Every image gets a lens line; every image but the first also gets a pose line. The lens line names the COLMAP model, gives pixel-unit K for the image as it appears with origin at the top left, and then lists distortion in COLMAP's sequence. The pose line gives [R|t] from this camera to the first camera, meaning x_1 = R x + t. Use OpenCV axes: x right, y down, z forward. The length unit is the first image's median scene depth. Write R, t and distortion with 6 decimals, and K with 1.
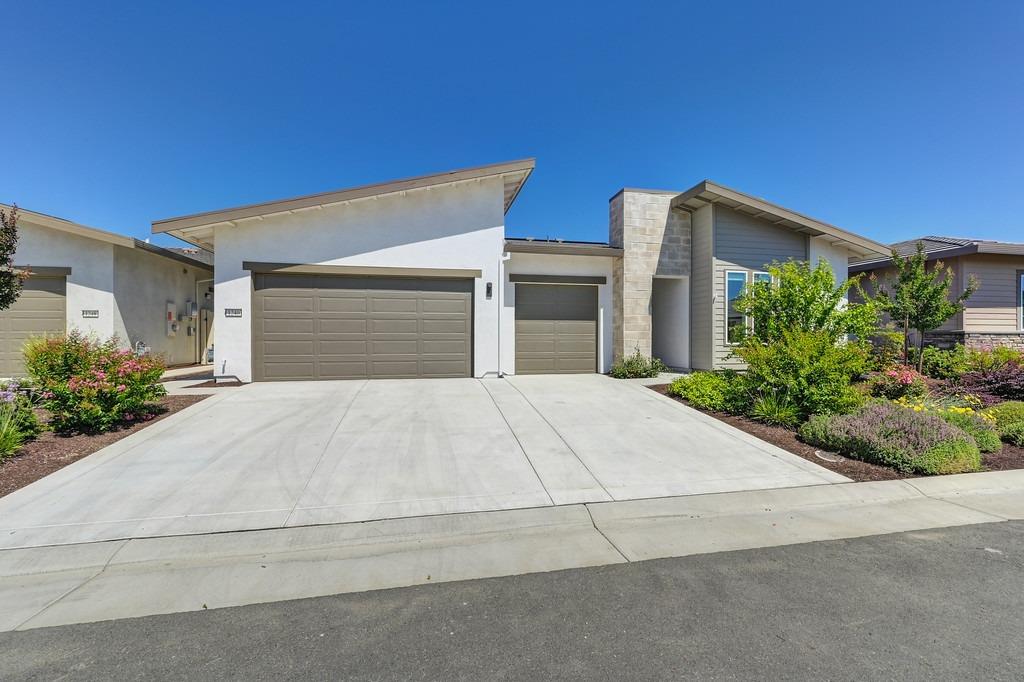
lens RADIAL K [[435.5, 0, 511.9], [0, 435.5, 340.0], [0, 0, 1]] dist [-0.002290, -0.000071]
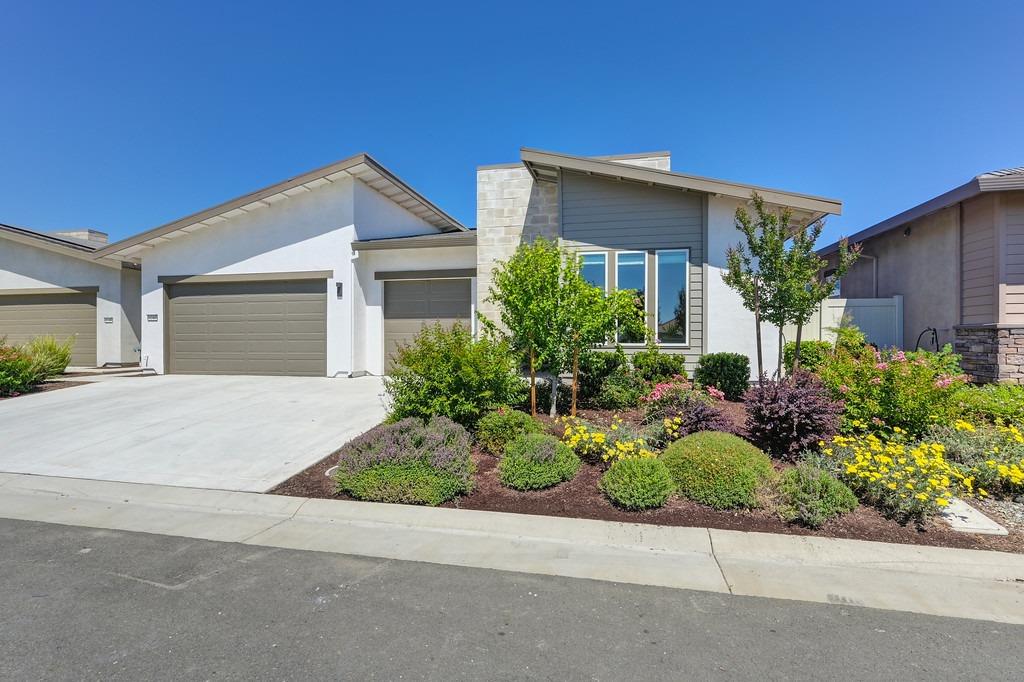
lens RADIAL K [[500.8, 0, 510.5], [0, 500.8, 342.0], [0, 0, 1]] dist [-0.000490, 0.000128]
pose [[0.909871, 0.001511, -0.414888, 0.781363], [0.000709, 0.999986, 0.005196, -0.000618], [0.414890, -0.005022, 0.909858, 0.113181]]
